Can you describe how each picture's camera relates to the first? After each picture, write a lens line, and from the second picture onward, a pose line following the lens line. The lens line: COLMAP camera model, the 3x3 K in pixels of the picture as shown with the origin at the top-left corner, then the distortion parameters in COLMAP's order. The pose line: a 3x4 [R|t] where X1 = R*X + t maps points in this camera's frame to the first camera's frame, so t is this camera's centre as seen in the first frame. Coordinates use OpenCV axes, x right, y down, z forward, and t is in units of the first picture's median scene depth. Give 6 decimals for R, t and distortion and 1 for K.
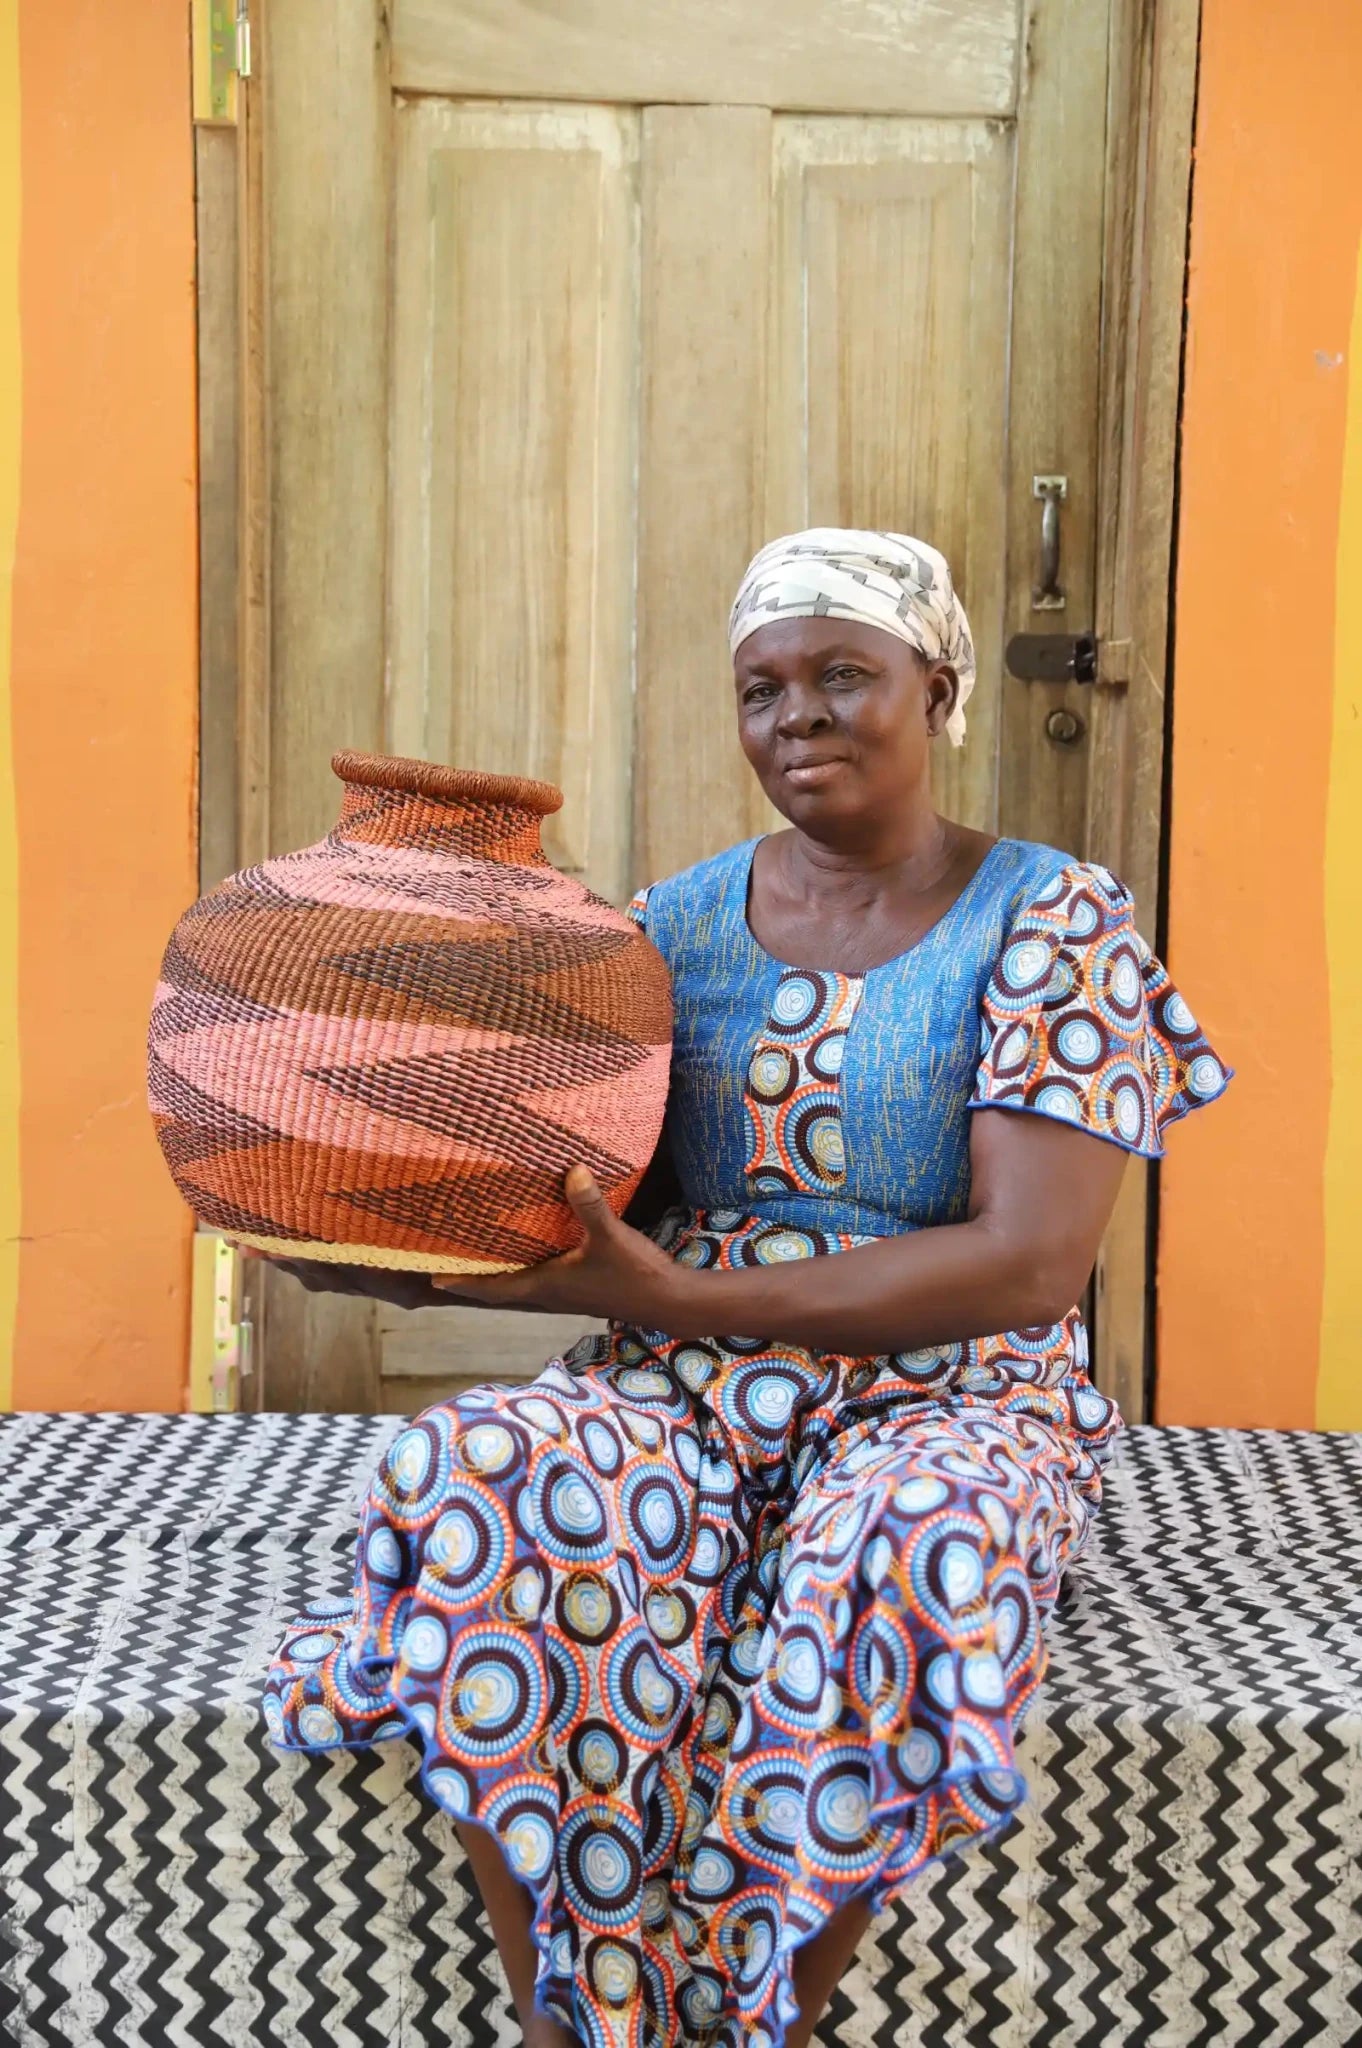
lens RADIAL K [[3808.8, 0, 656.4], [0, 3808.8, 1015.0], [0, 0, 1]] dist [0.259505, 0.000000]
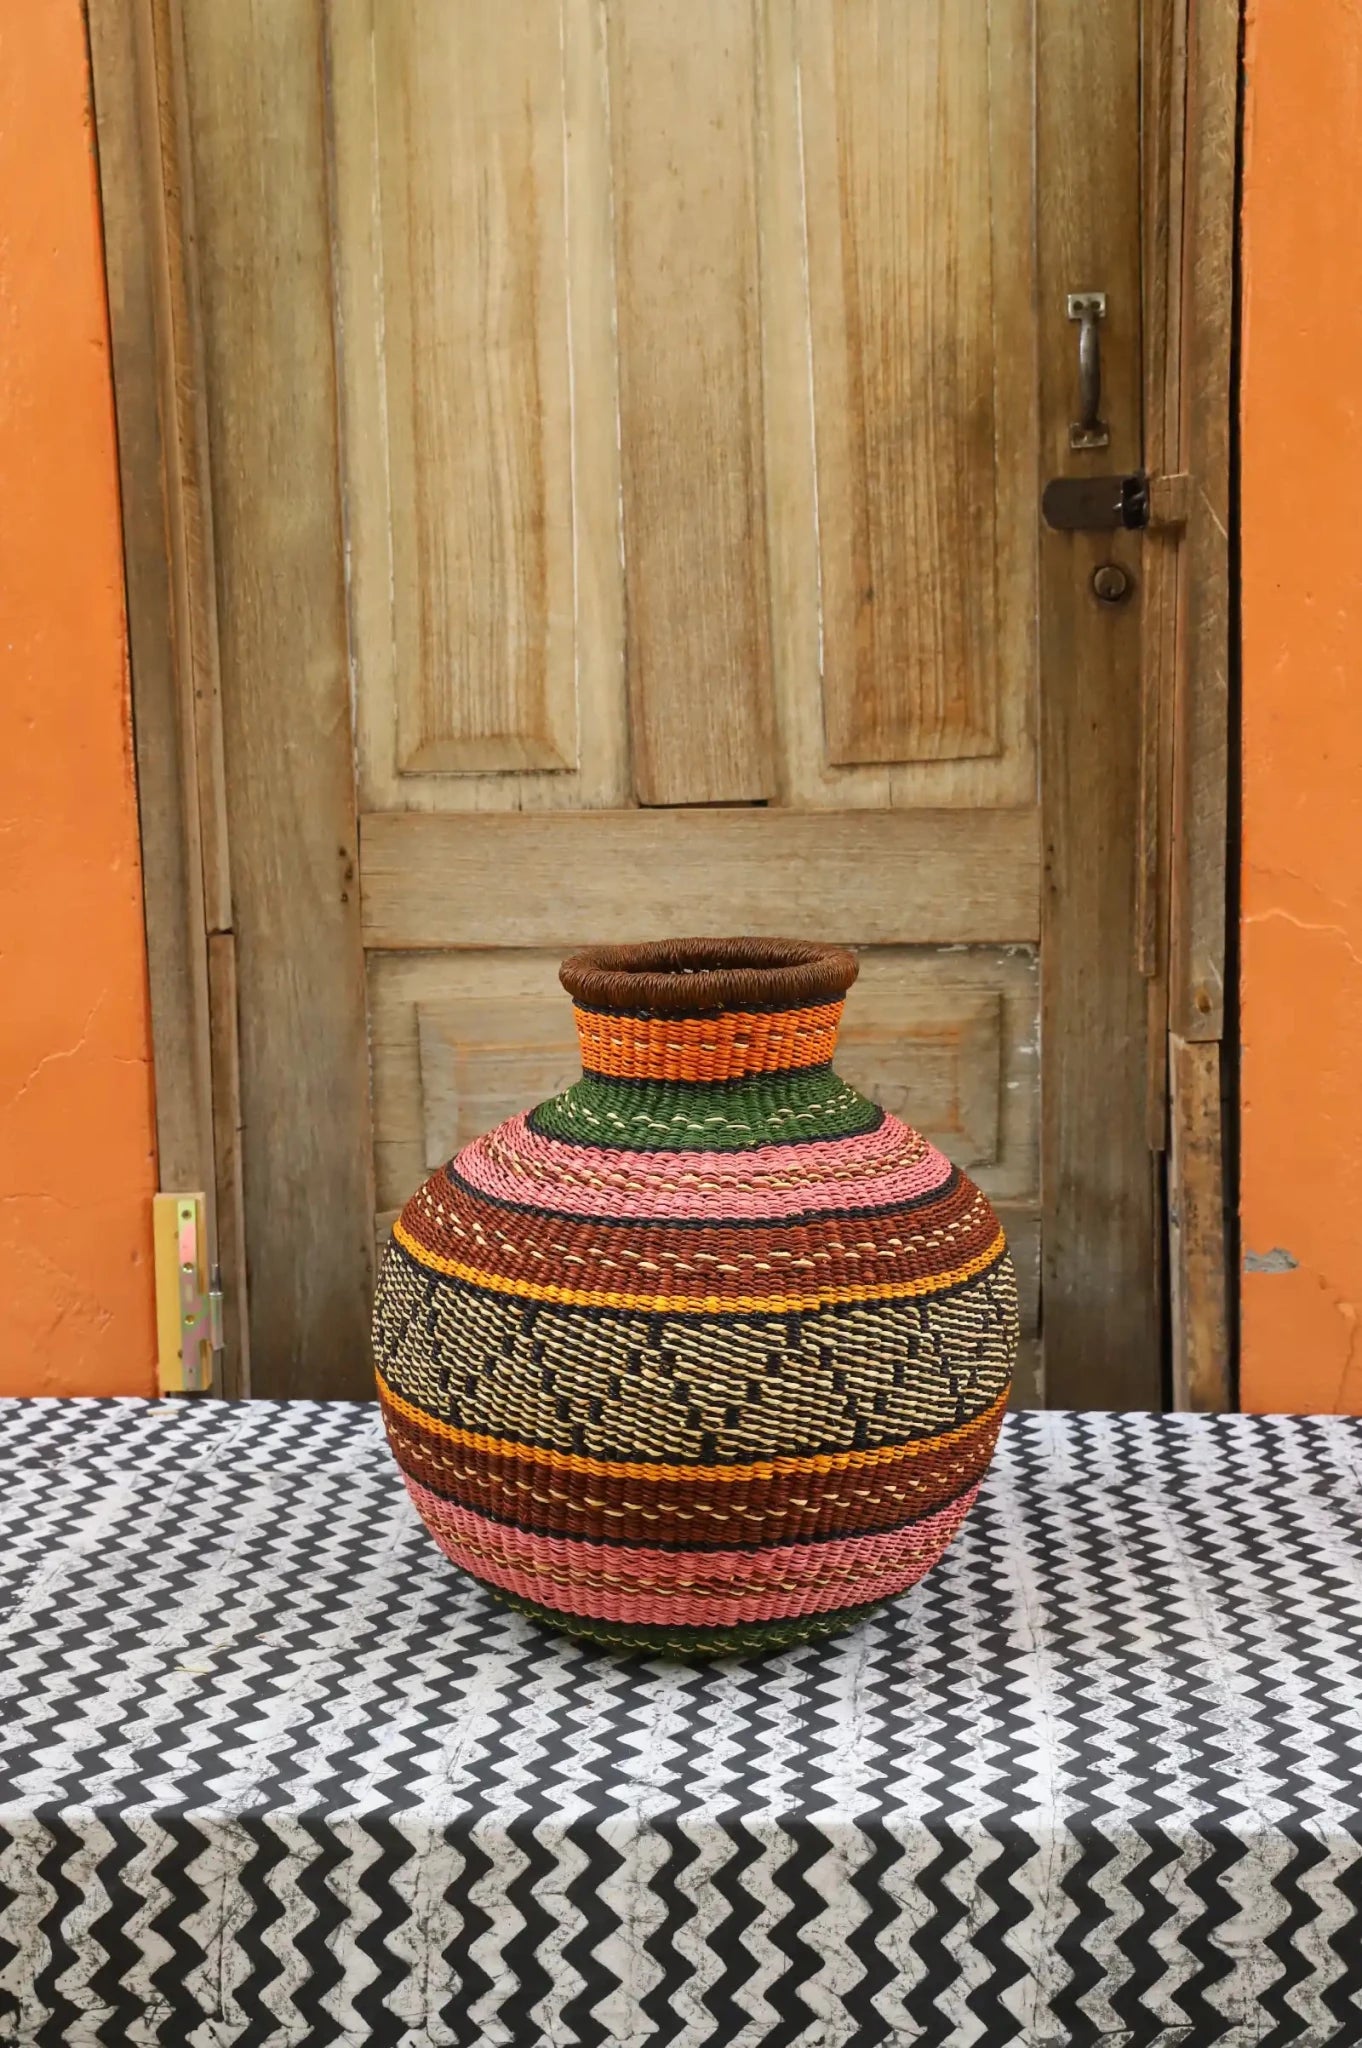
lens RADIAL K [[2553.0, 0, 693.1], [0, 2553.0, 1020.0], [0, 0, 1]] dist [0.110596, 0.000000]
pose [[0.997255, -0.038507, -0.063244, 0.044120], [0.041315, 0.998190, 0.043705, -0.004608], [0.061446, -0.046198, 0.997041, 0.402232]]
